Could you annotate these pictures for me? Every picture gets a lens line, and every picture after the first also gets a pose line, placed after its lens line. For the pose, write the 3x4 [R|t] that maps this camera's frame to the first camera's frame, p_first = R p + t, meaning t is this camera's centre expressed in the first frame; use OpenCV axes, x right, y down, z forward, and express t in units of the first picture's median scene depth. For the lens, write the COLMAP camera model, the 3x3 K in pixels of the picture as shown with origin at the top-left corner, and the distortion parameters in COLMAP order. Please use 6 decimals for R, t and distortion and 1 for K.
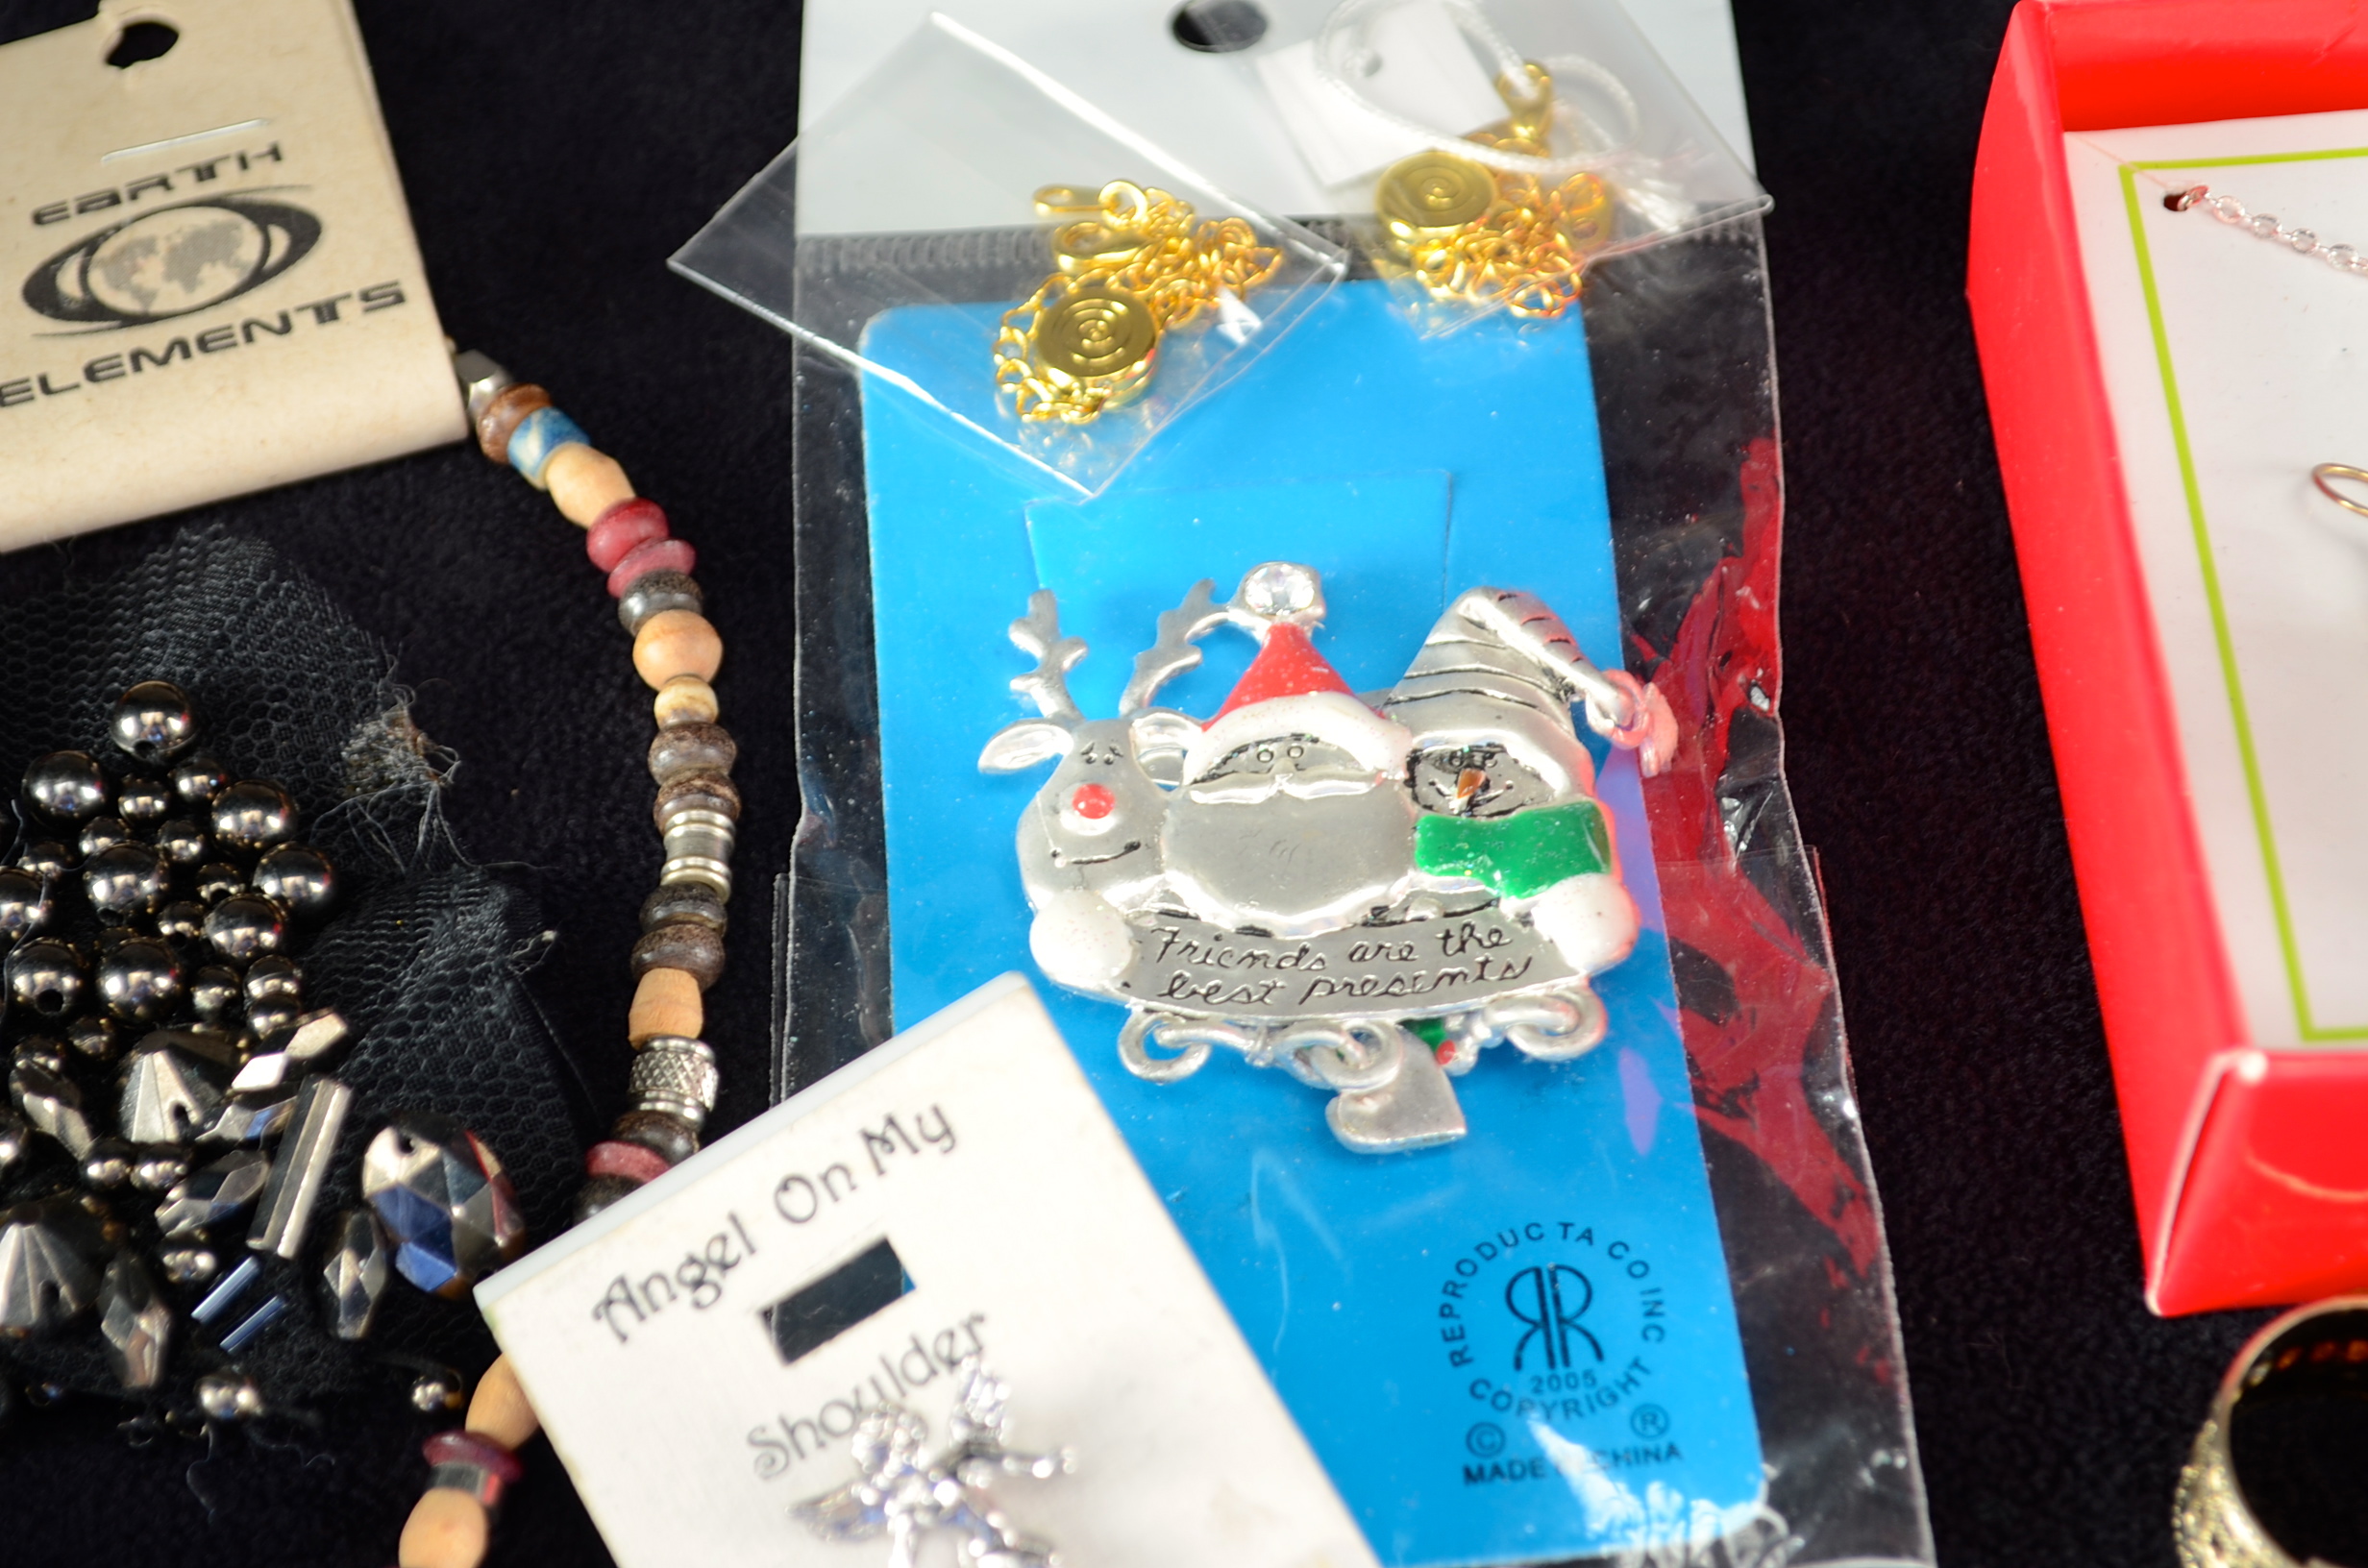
lens RADIAL K [[4391.1, 0, 1186.4], [0, 4391.1, 885.6], [0, 0, 1]] dist [0.032912, -0.167886]
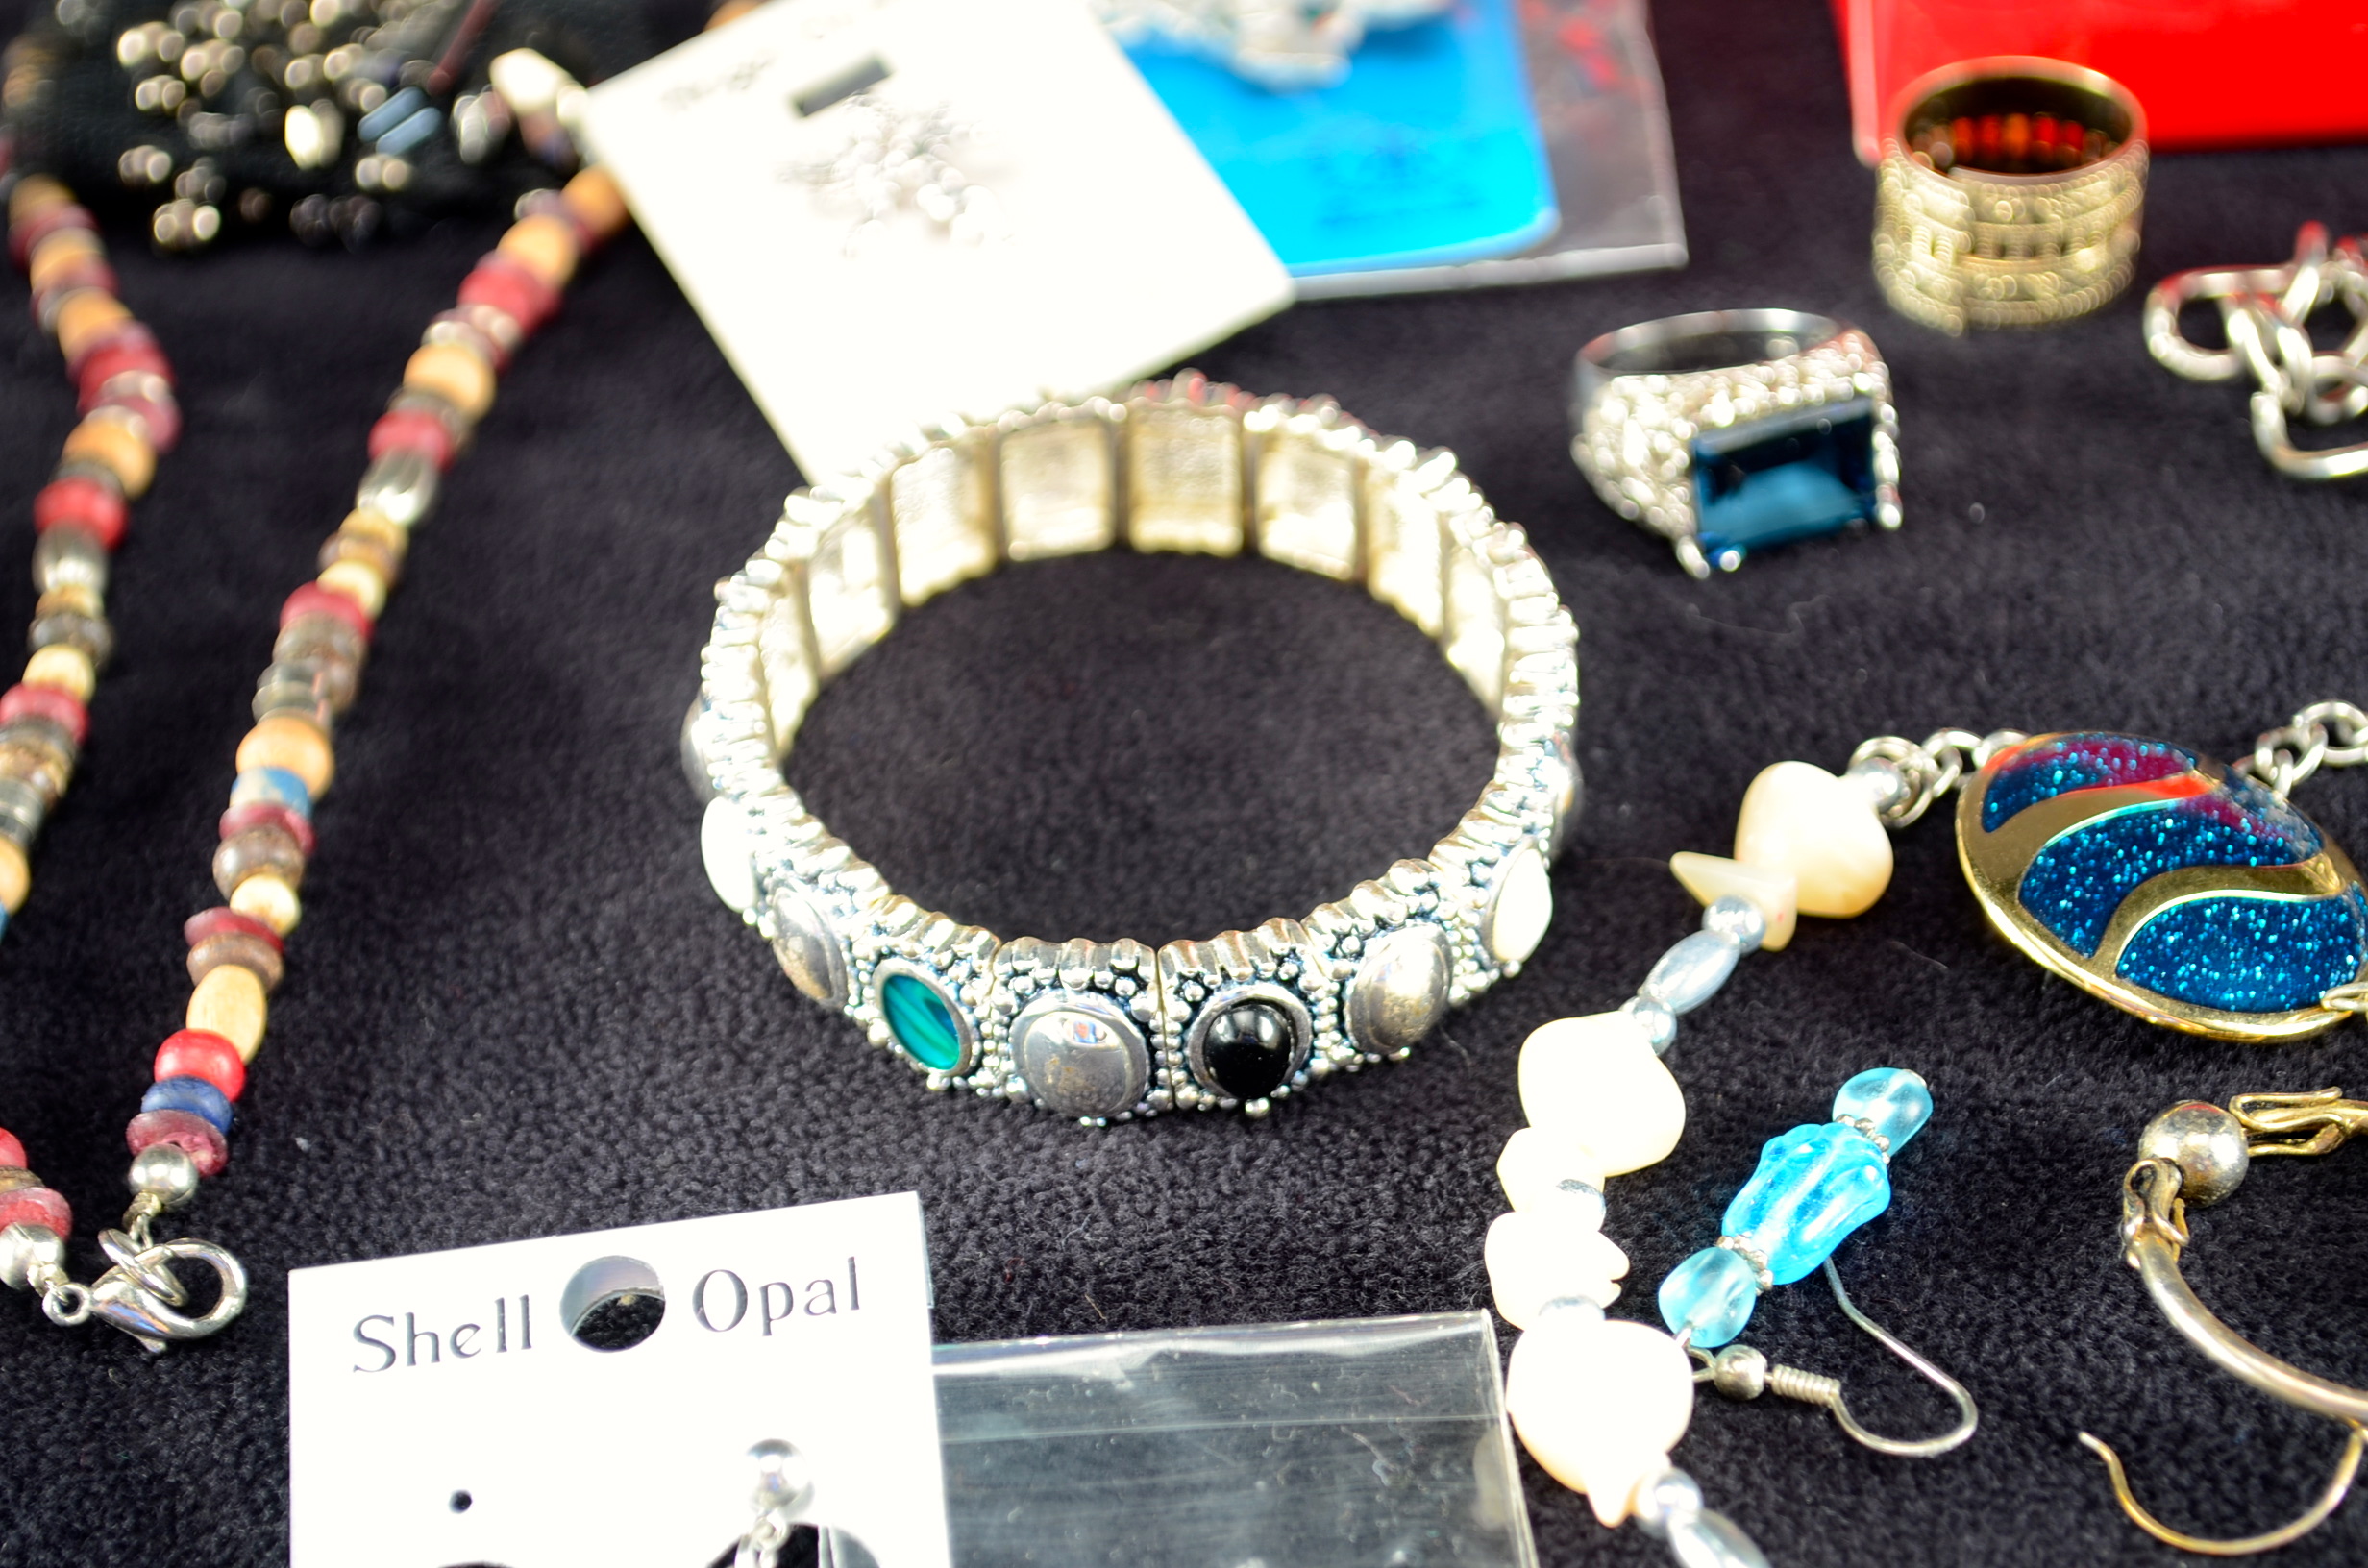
lens RADIAL K [[4391.1, 0, 1186.4], [0, 4391.1, 885.6], [0, 0, 1]] dist [0.032912, -0.167886]
pose [[0.997341, -0.000964, -0.072867, 0.111648], [-0.021950, 0.949500, -0.313000, 0.683250], [0.069489, 0.313767, 0.946954, -0.154047]]
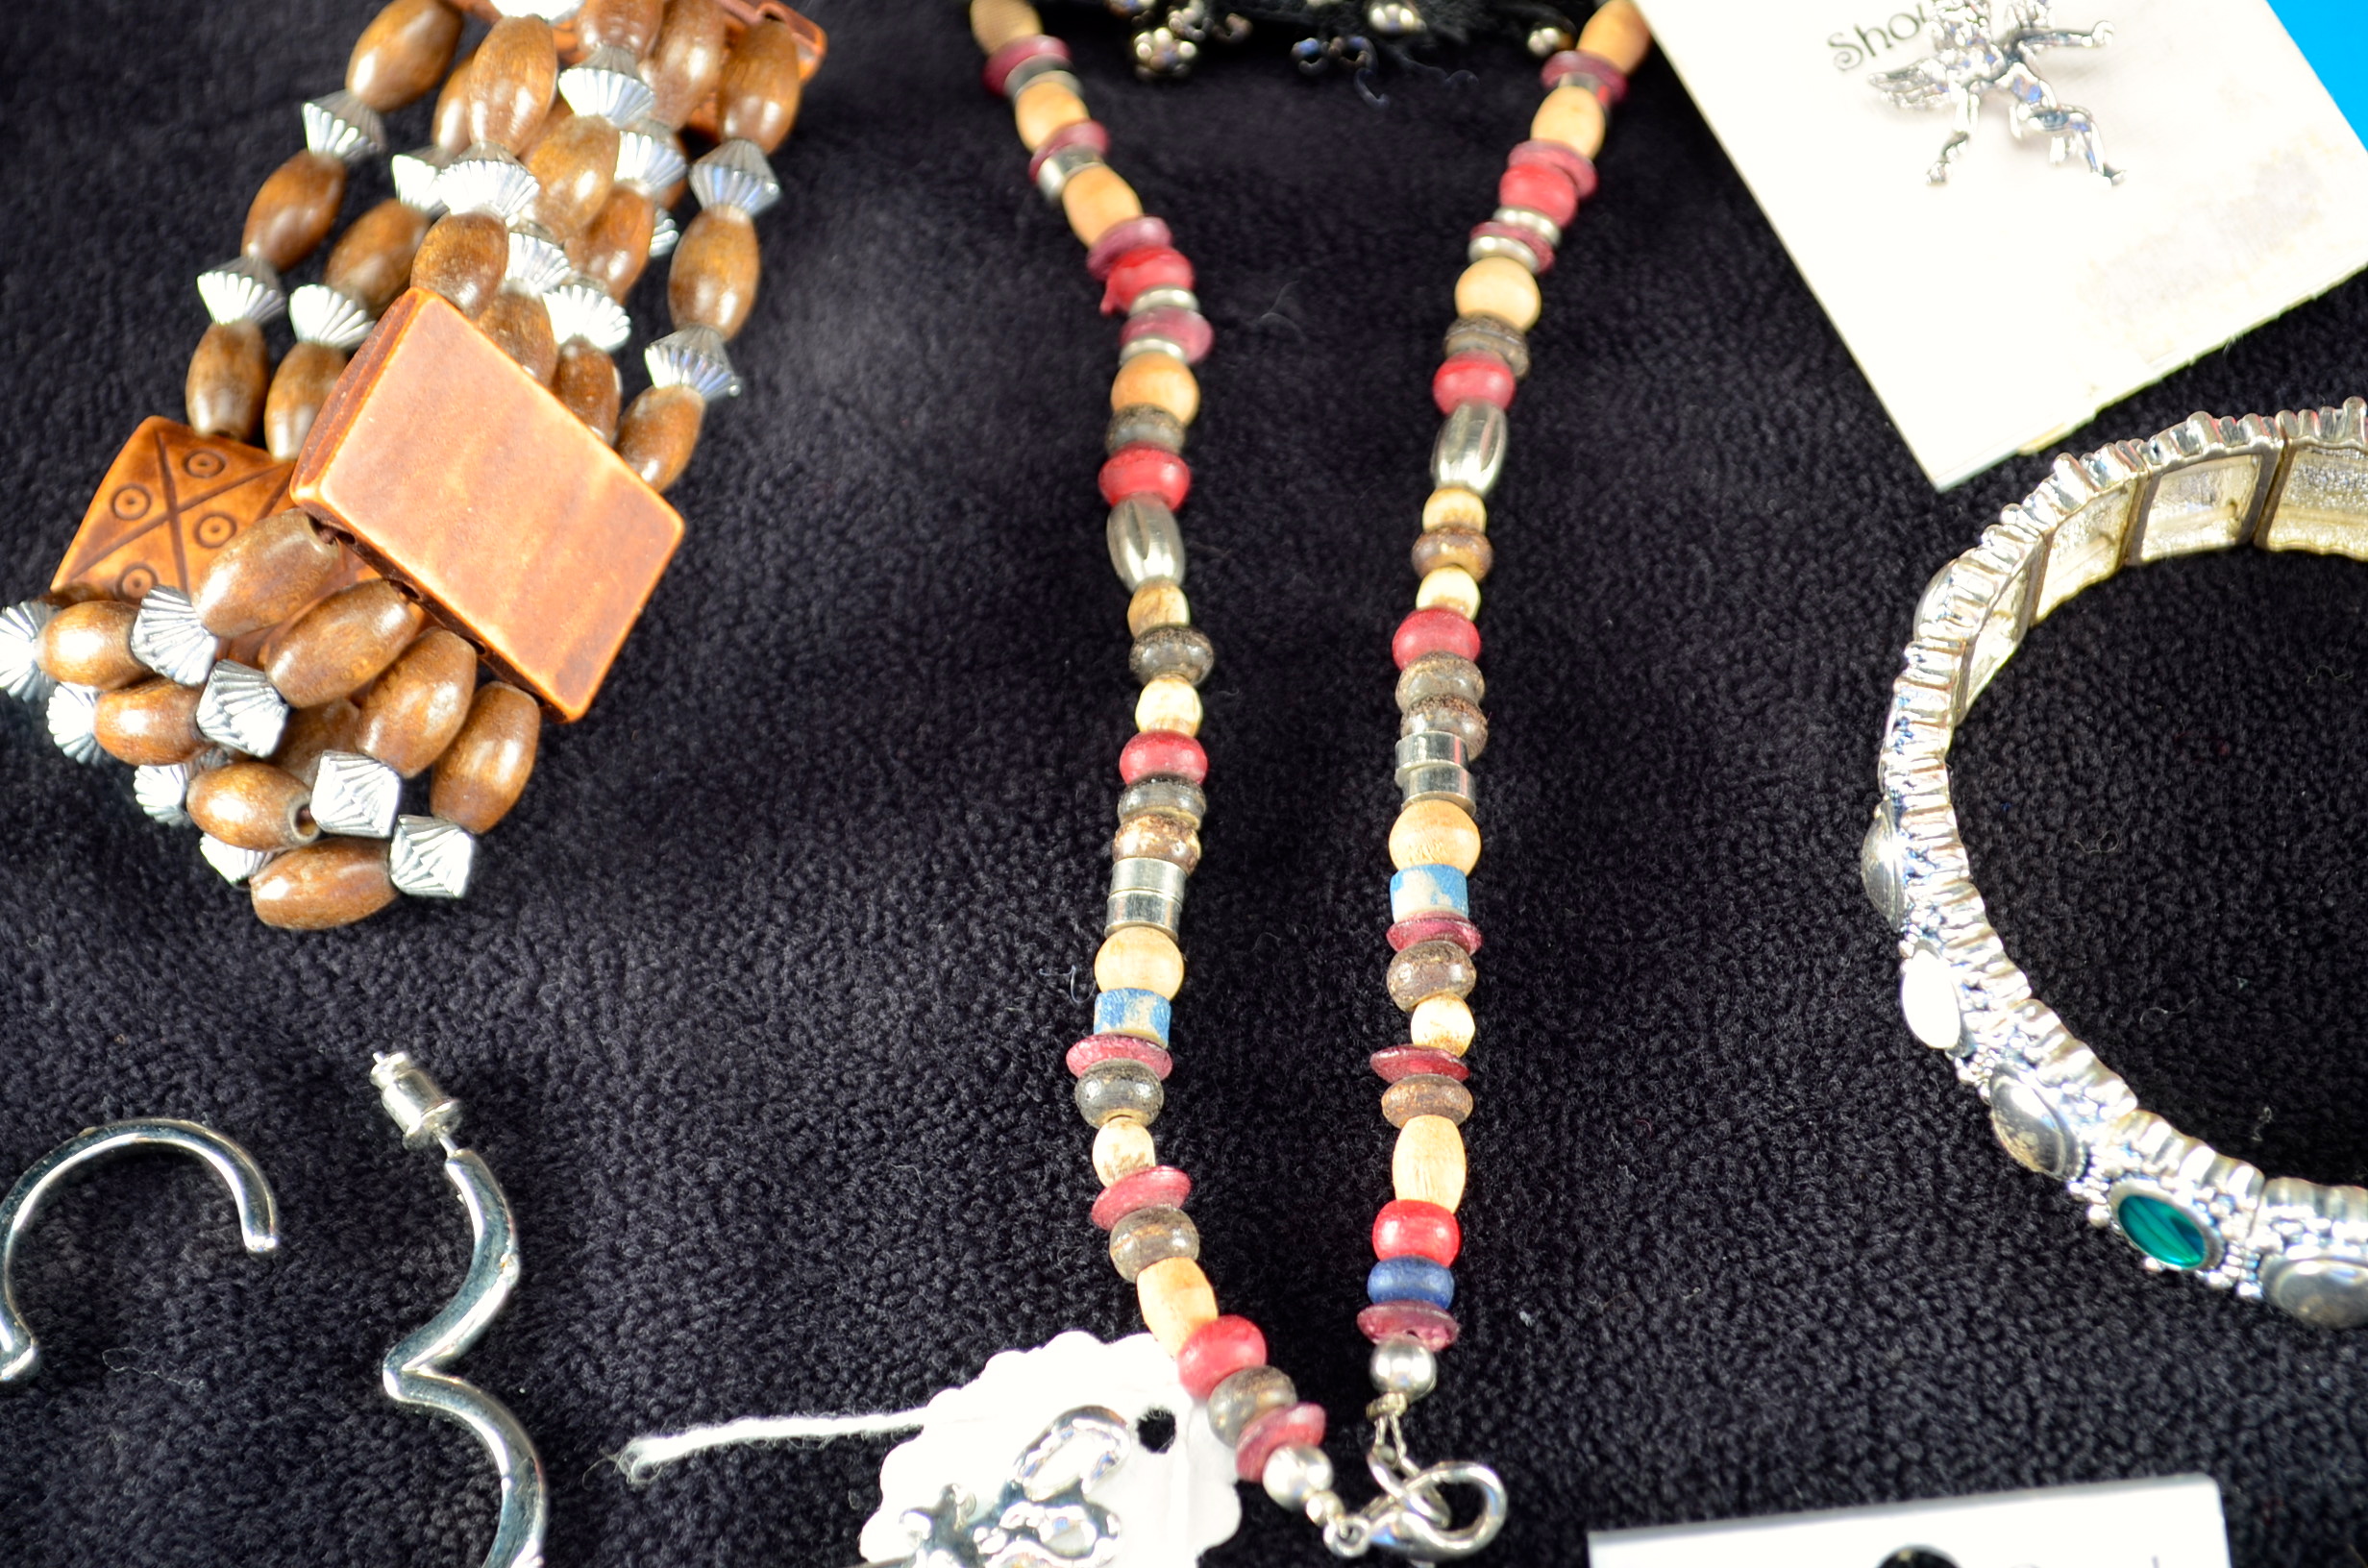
lens RADIAL K [[4391.1, 0, 1186.4], [0, 4391.1, 885.6], [0, 0, 1]] dist [0.032912, -0.167886]
pose [[0.995974, 0.035088, -0.082492, -0.155681], [-0.035184, 0.999381, 0.000300, 0.338767], [0.082452, 0.002604, 0.996592, -0.212061]]
